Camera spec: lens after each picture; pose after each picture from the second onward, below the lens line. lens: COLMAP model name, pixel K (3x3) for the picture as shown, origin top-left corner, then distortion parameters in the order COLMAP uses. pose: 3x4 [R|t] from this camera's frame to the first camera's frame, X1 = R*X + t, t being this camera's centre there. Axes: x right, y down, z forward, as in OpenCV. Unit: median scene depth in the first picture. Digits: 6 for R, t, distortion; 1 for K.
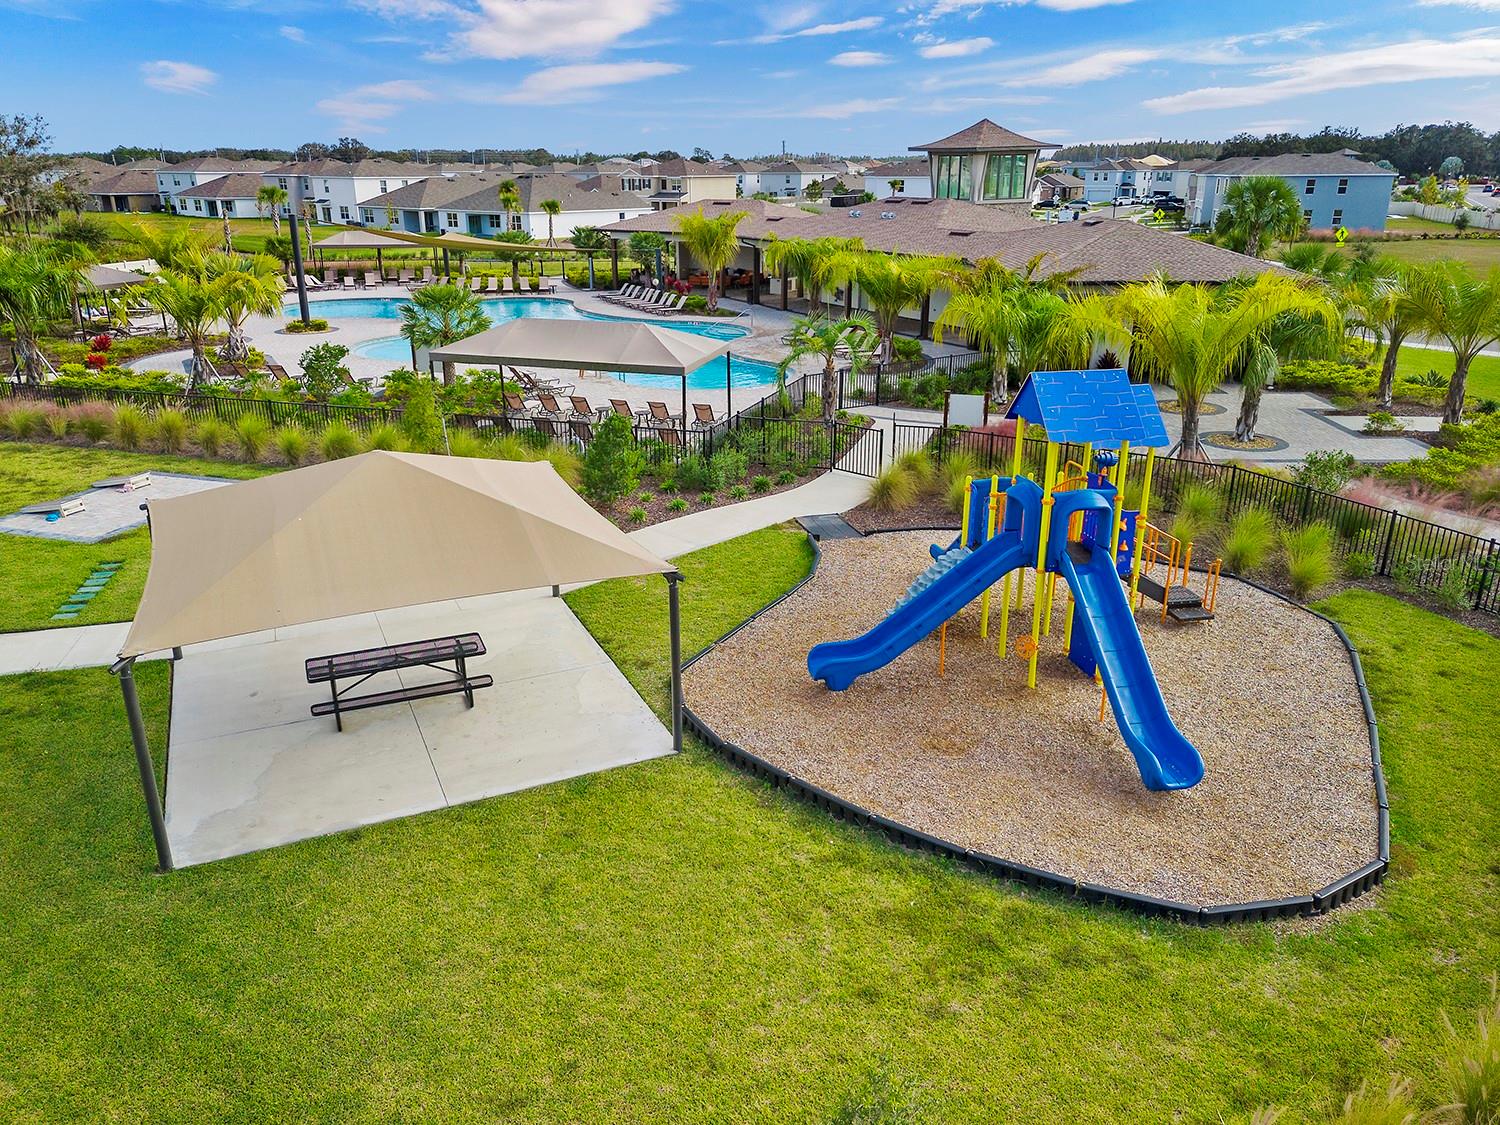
lens RADIAL K [[1119.8, 0, 750.0], [0, 1119.8, 562.5], [0, 0, 1]] dist [0.063689, -0.037091]
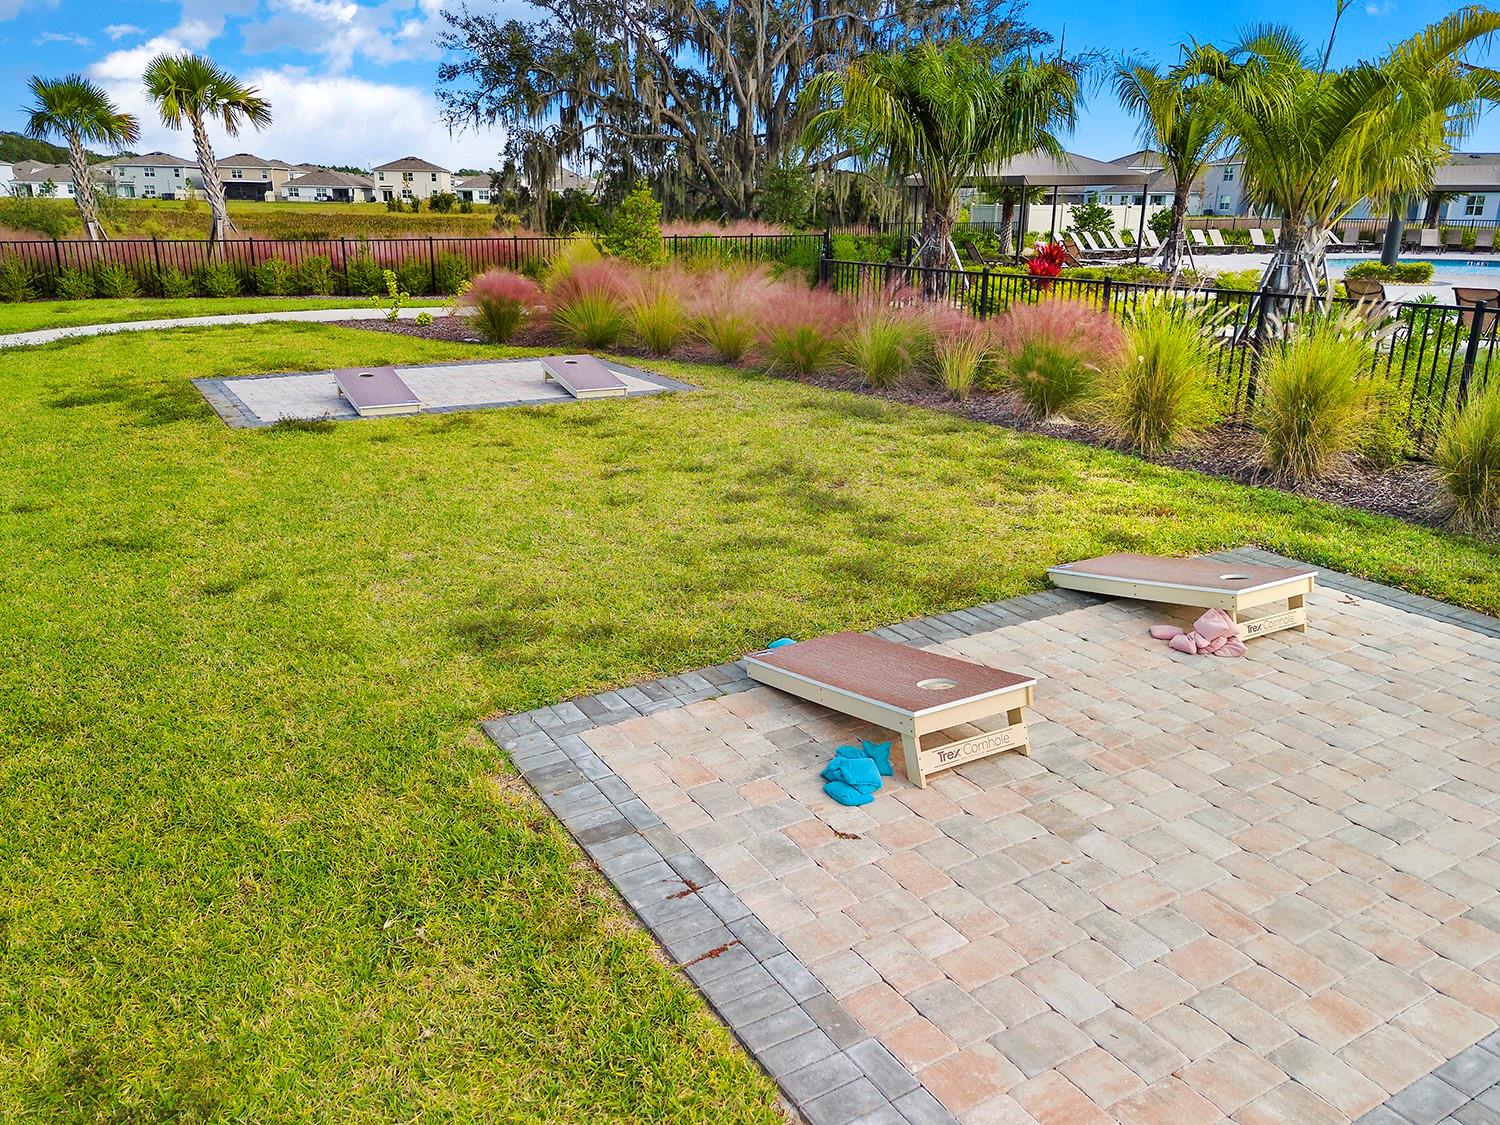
lens RADIAL K [[1136.7, 0, 750.0], [0, 1136.7, 562.5], [0, 0, 1]] dist [0.050034, -0.010738]
pose [[0.756501, 0.206206, -0.620632, -0.109166], [-0.228398, 0.972540, 0.044729, -0.015268], [0.612813, 0.107913, 0.782825, 0.177784]]
